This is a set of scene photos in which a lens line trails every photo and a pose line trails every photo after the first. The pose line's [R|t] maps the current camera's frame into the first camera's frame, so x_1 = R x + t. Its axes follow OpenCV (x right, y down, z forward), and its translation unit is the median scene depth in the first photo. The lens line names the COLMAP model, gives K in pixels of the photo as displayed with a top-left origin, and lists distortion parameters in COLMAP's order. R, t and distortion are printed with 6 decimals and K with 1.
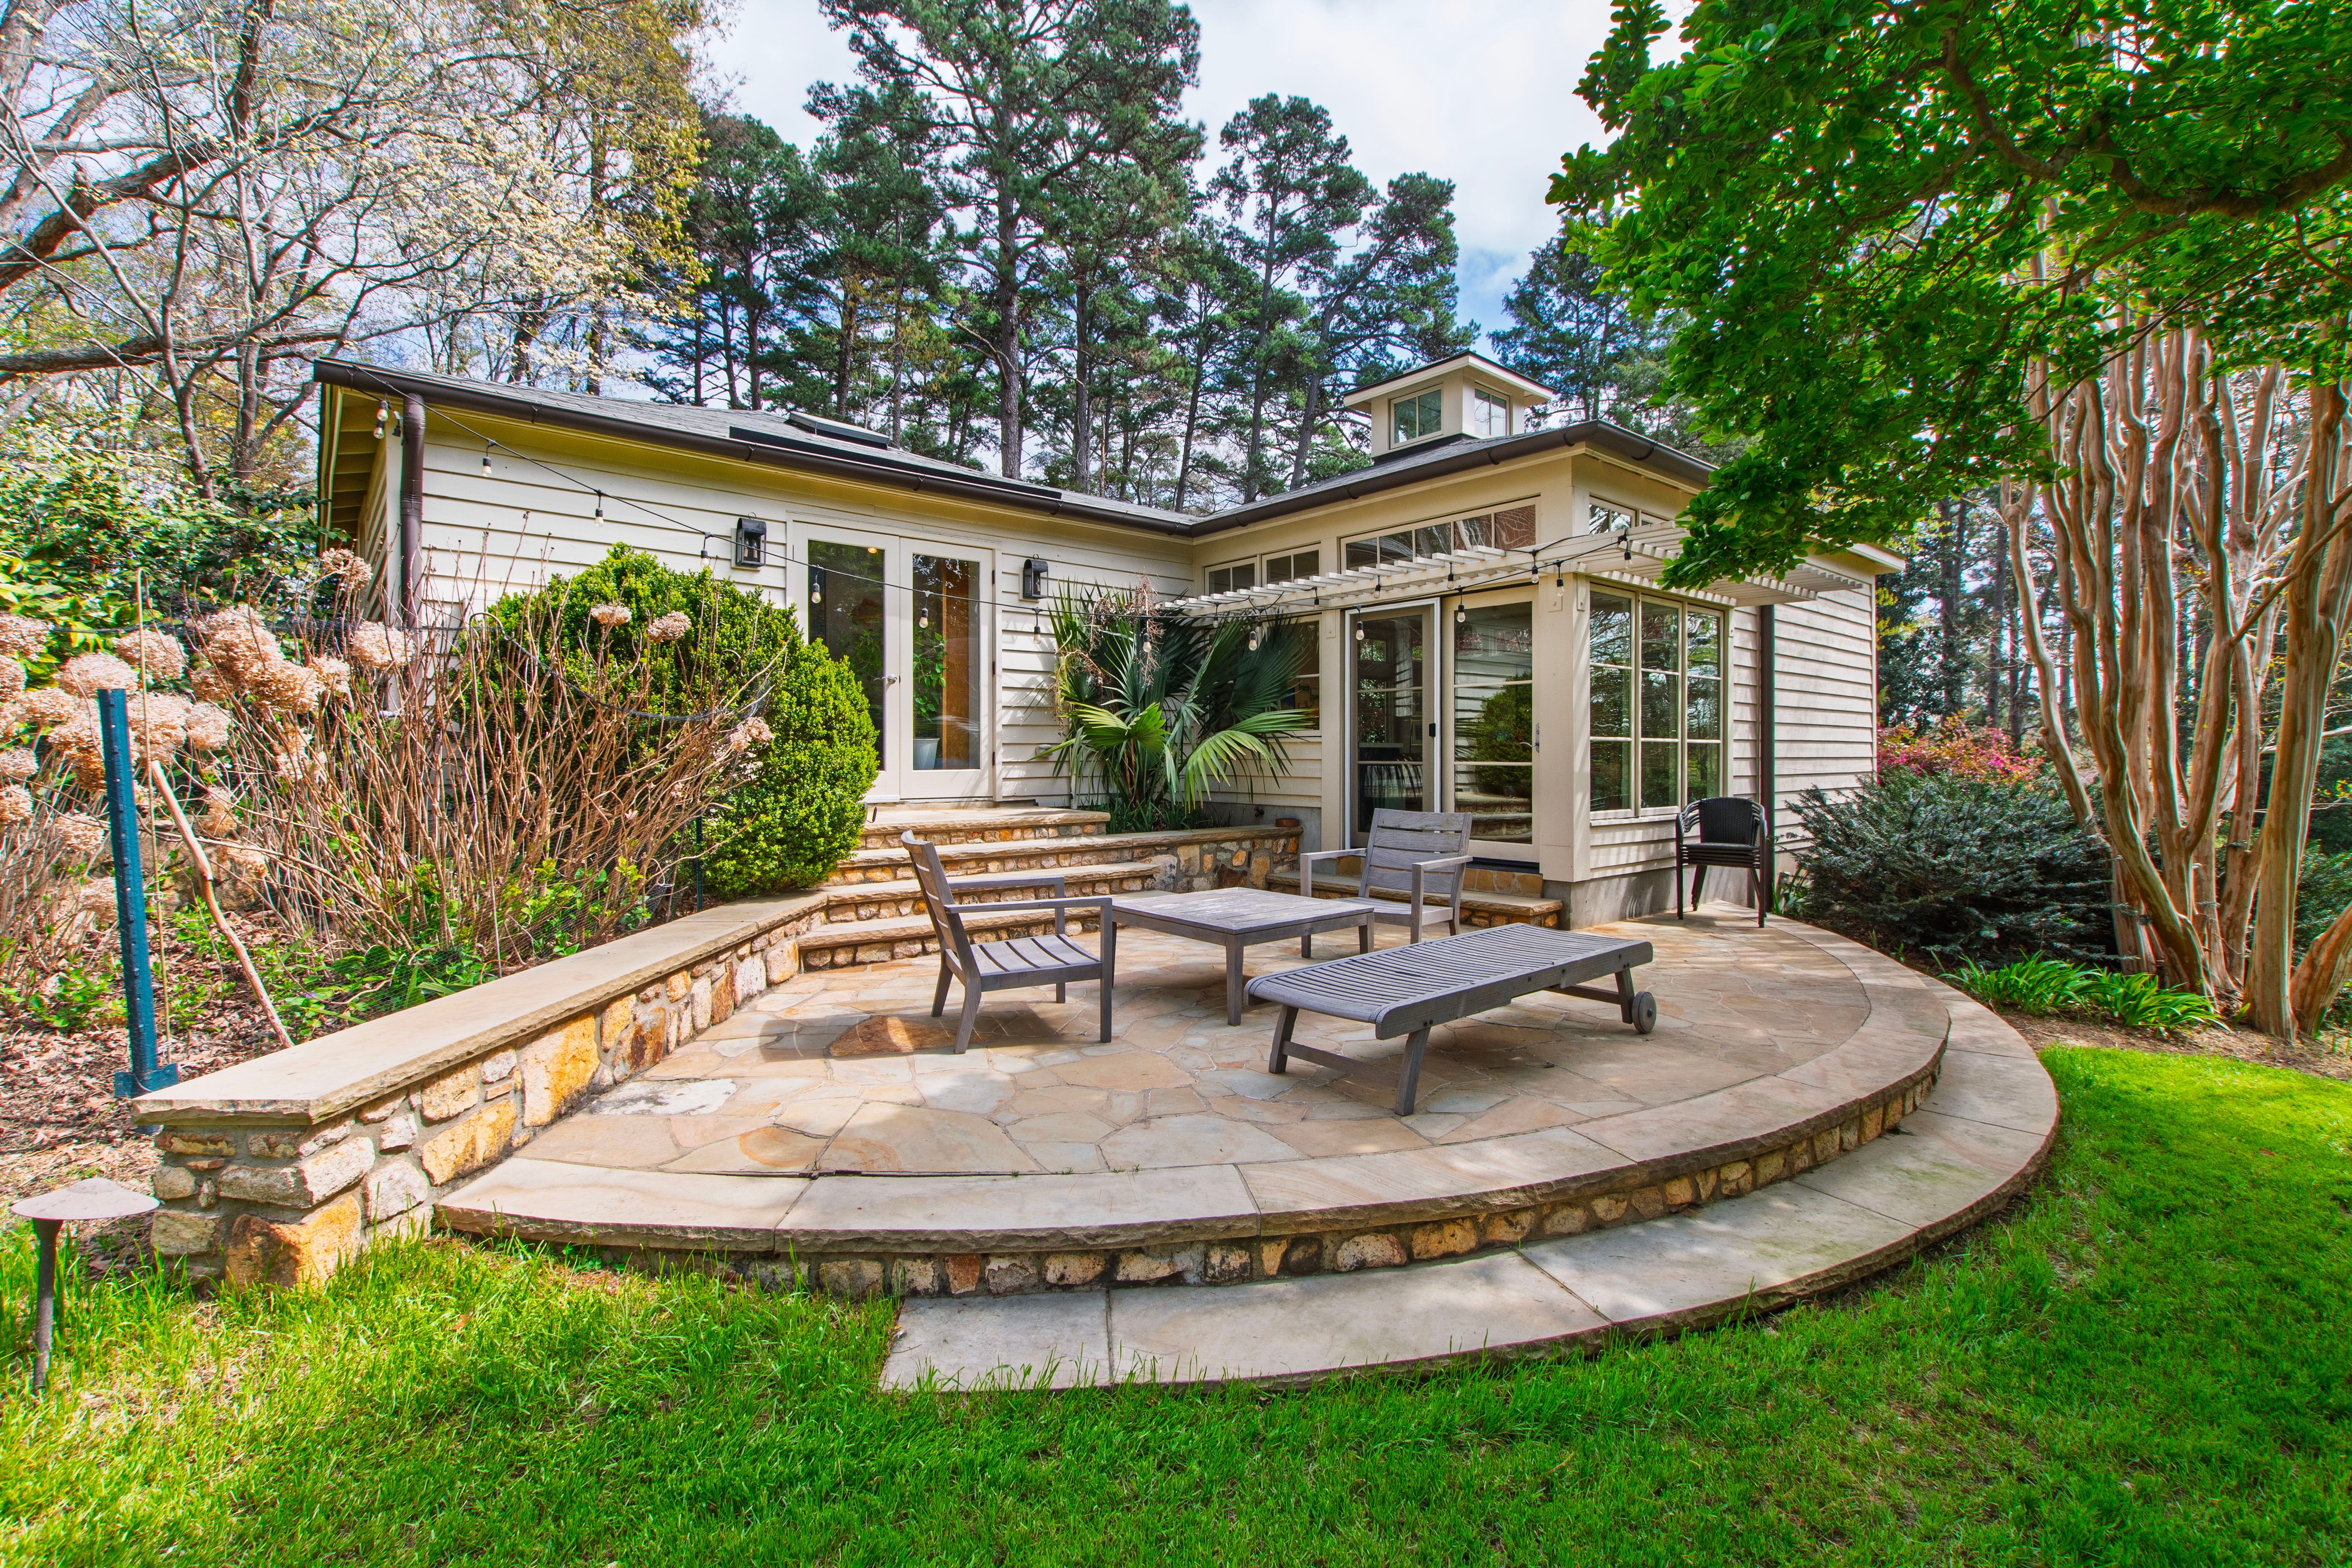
lens RADIAL K [[1041.2, 0, 1171.4], [0, 1041.2, 760.4], [0, 0, 1]] dist [-0.017090, -0.000341]
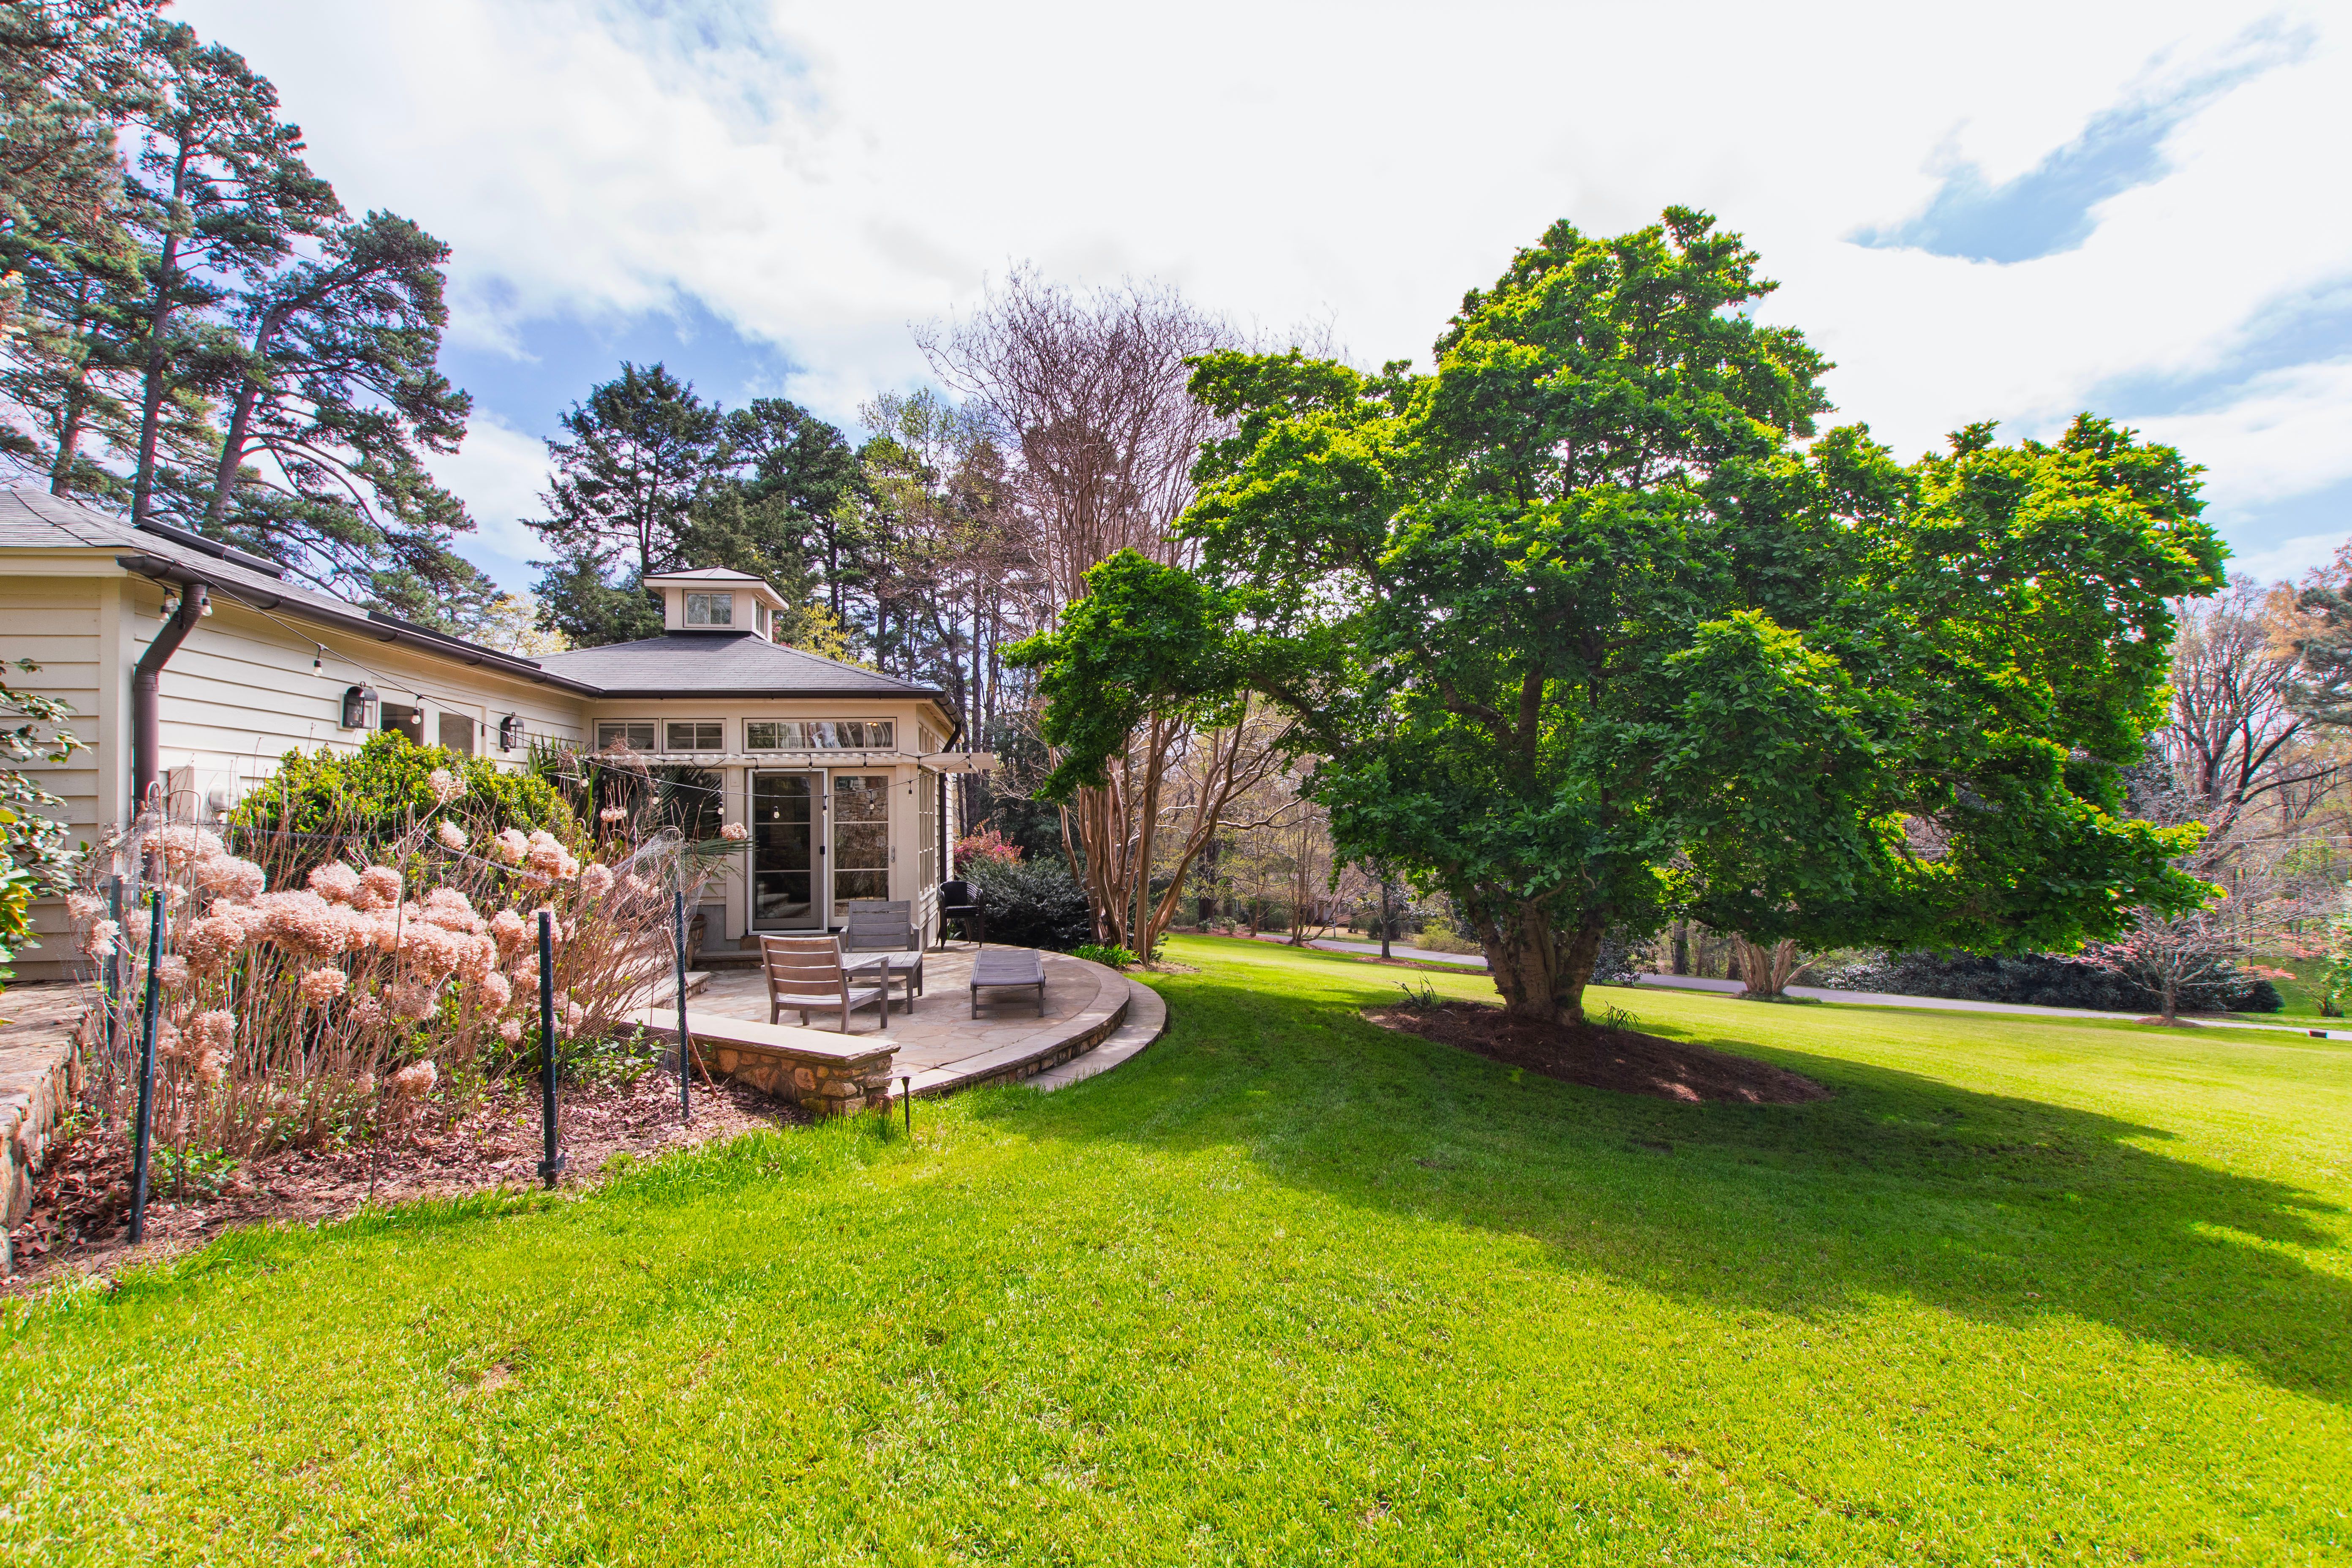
lens RADIAL K [[1041.2, 0, 1180.5], [0, 1041.2, 789.8], [0, 0, 1]] dist [-0.017090, -0.000341]
pose [[0.515652, 0.011281, 0.856724, -0.187274], [0.013945, 0.999670, -0.021557, -0.017600], [-0.856684, 0.023063, 0.515325, -0.069184]]
